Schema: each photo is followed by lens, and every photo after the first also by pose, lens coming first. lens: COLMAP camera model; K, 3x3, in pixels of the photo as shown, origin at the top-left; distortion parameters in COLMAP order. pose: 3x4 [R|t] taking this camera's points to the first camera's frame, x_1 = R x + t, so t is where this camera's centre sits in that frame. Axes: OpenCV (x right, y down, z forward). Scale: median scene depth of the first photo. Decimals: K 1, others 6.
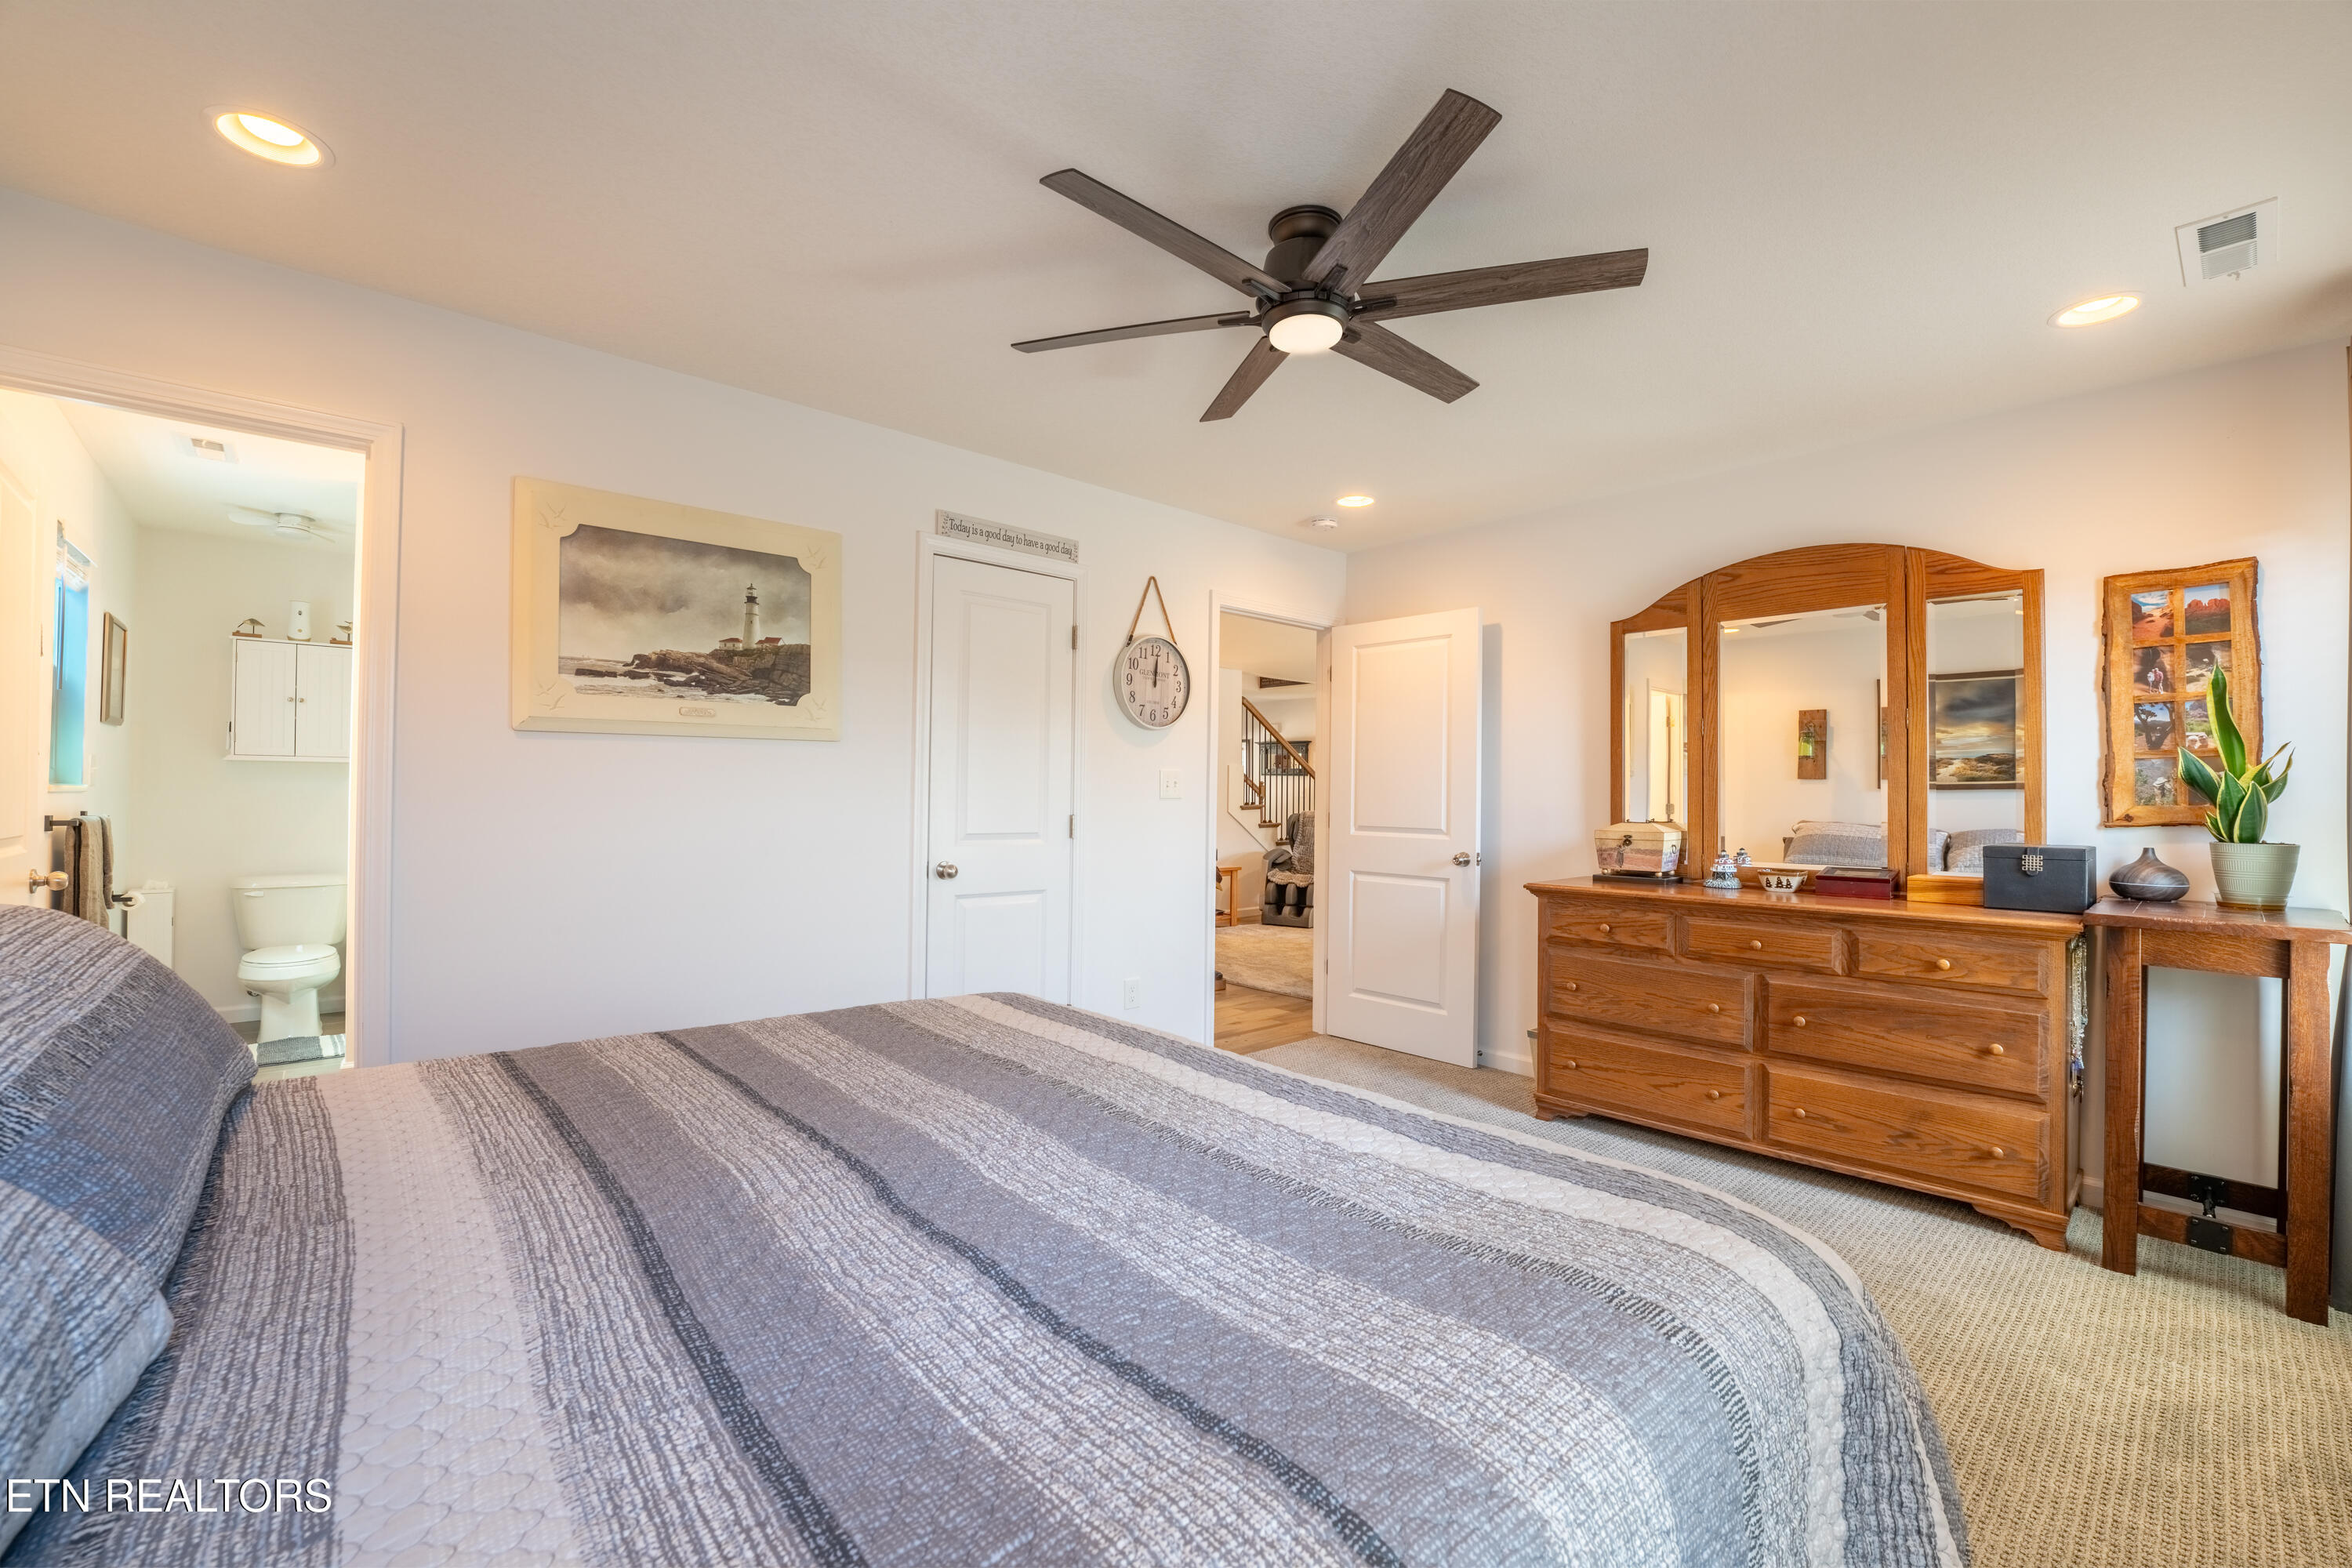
lens RADIAL K [[953.0, 0, 1178.1], [0, 953.0, 786.2], [0, 0, 1]] dist [0.002533, 0.000215]
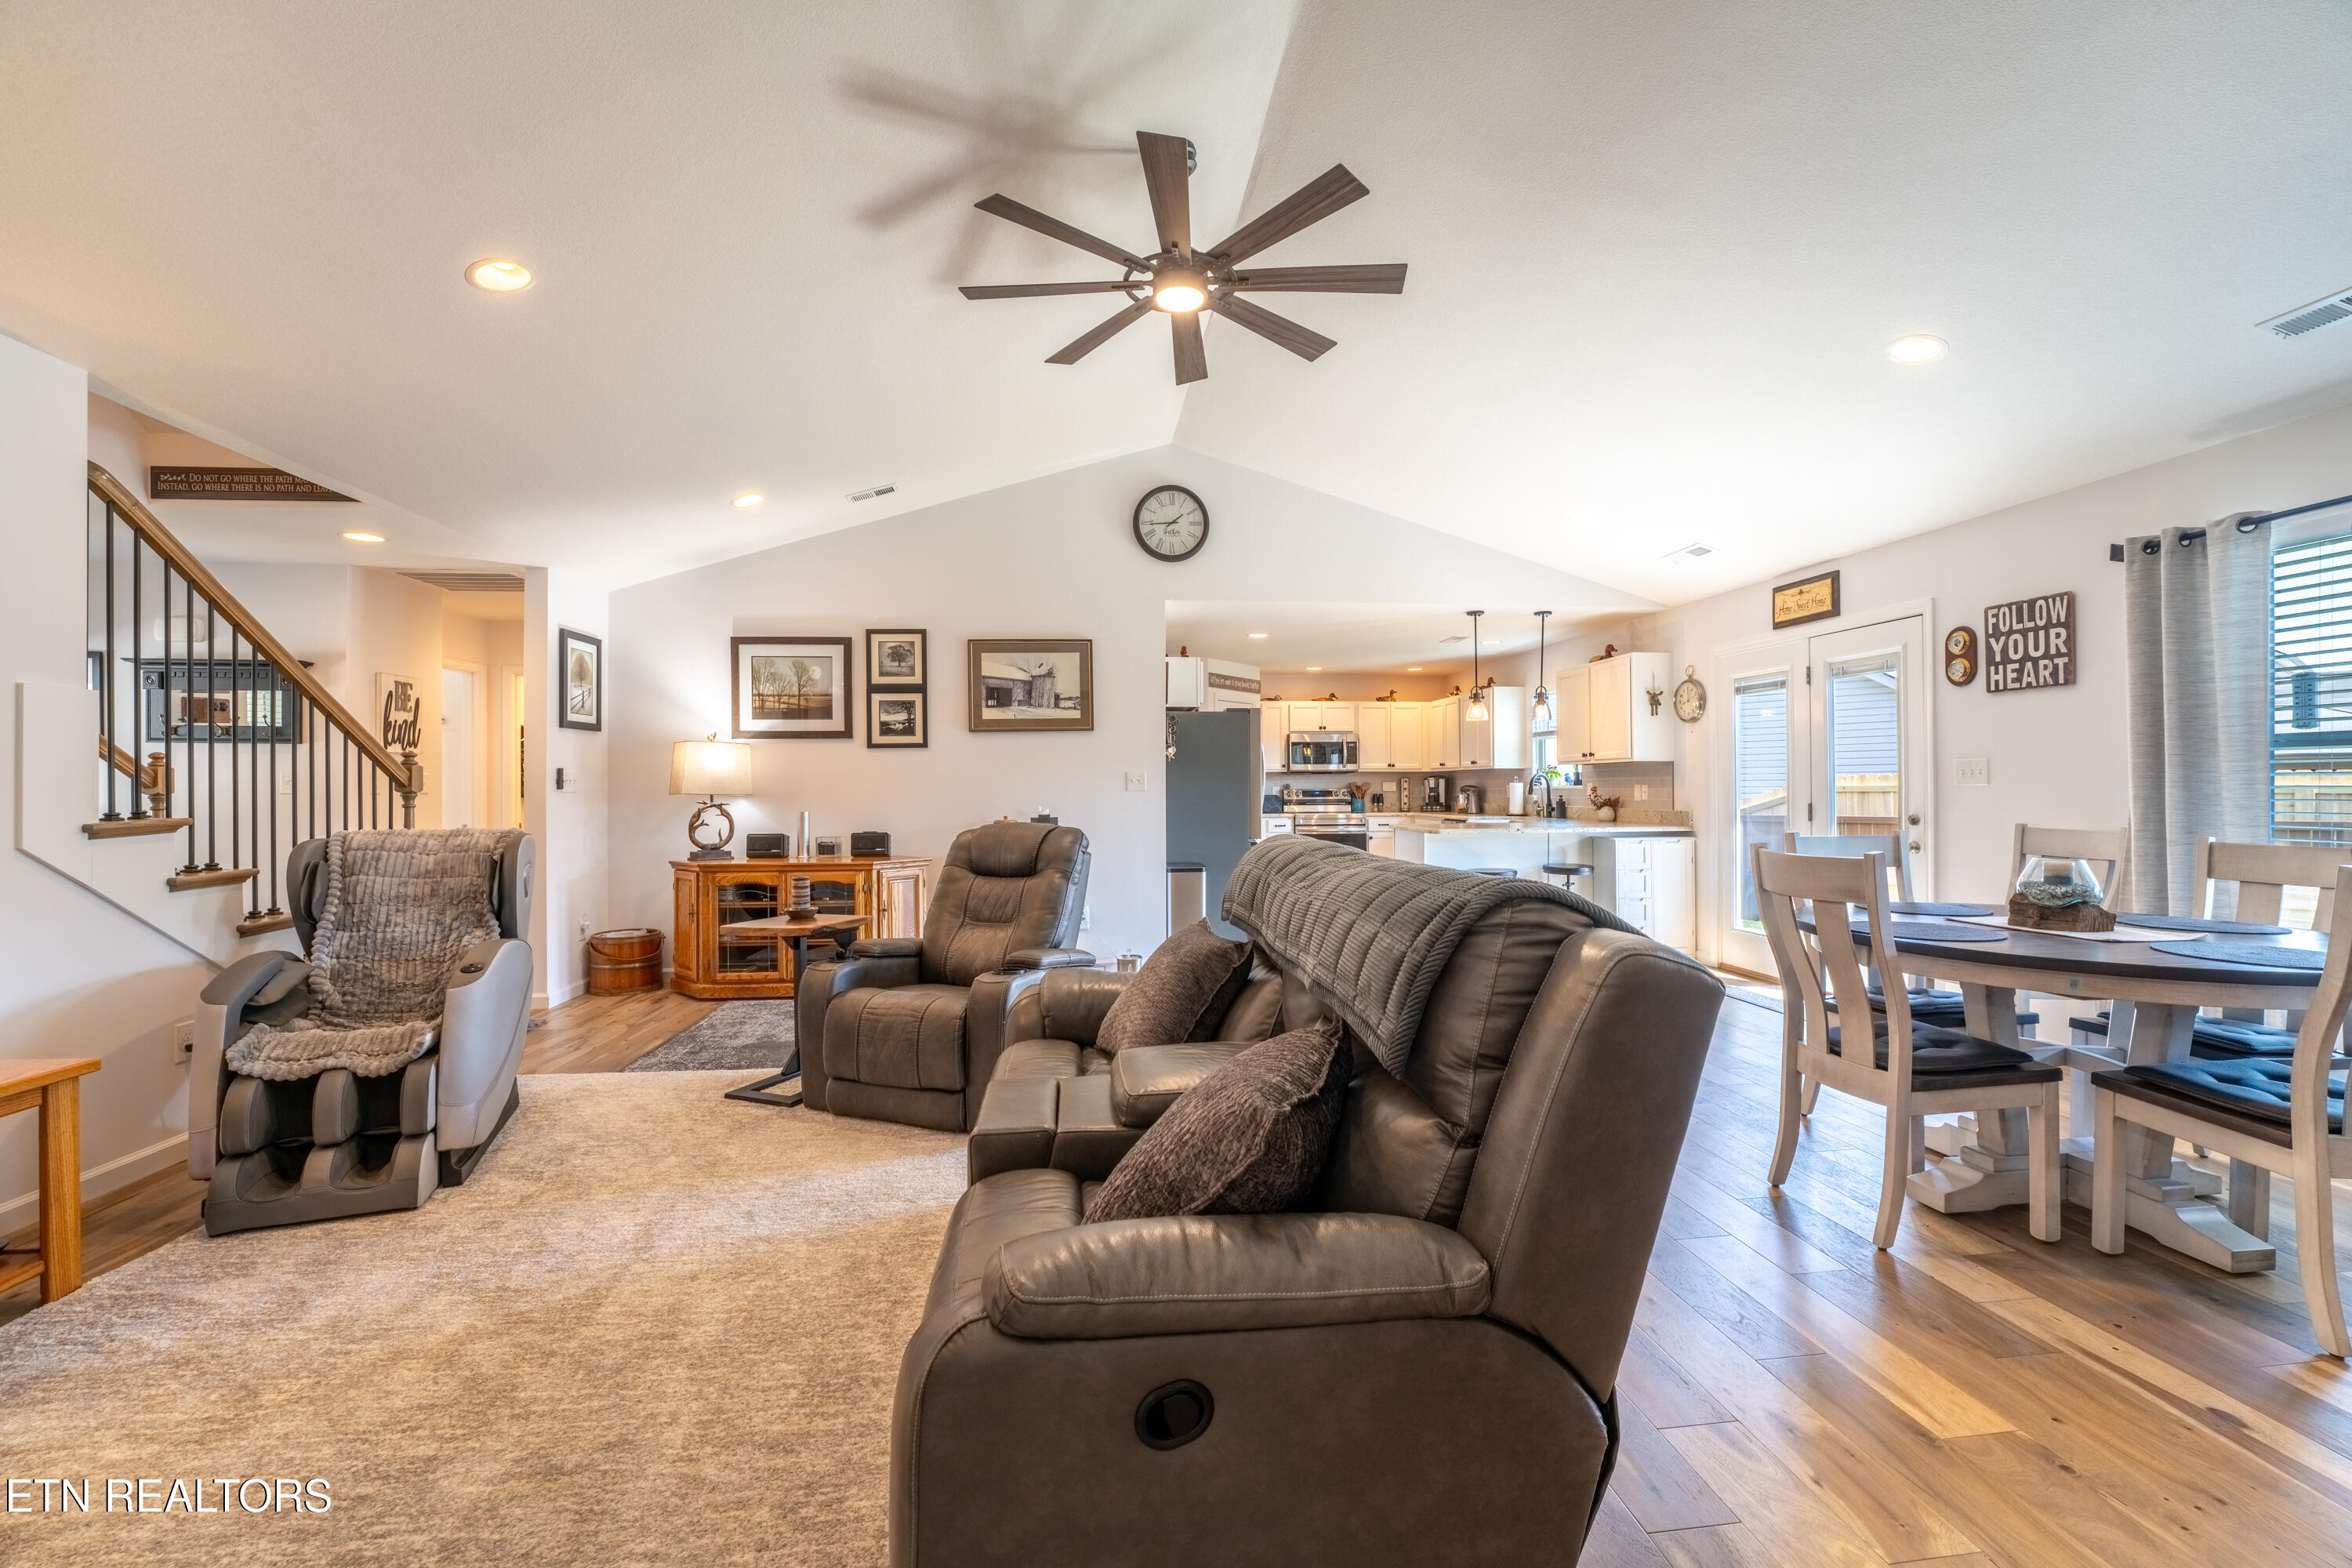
lens RADIAL K [[953.0, 0, 1174.3], [0, 953.0, 777.6], [0, 0, 1]] dist [0.002533, 0.000215]
pose [[0.595366, -0.005005, 0.803439, 0.027644], [-0.001064, 0.999975, 0.007018, 0.002088], [-0.803454, -0.005033, 0.595345, 0.535158]]
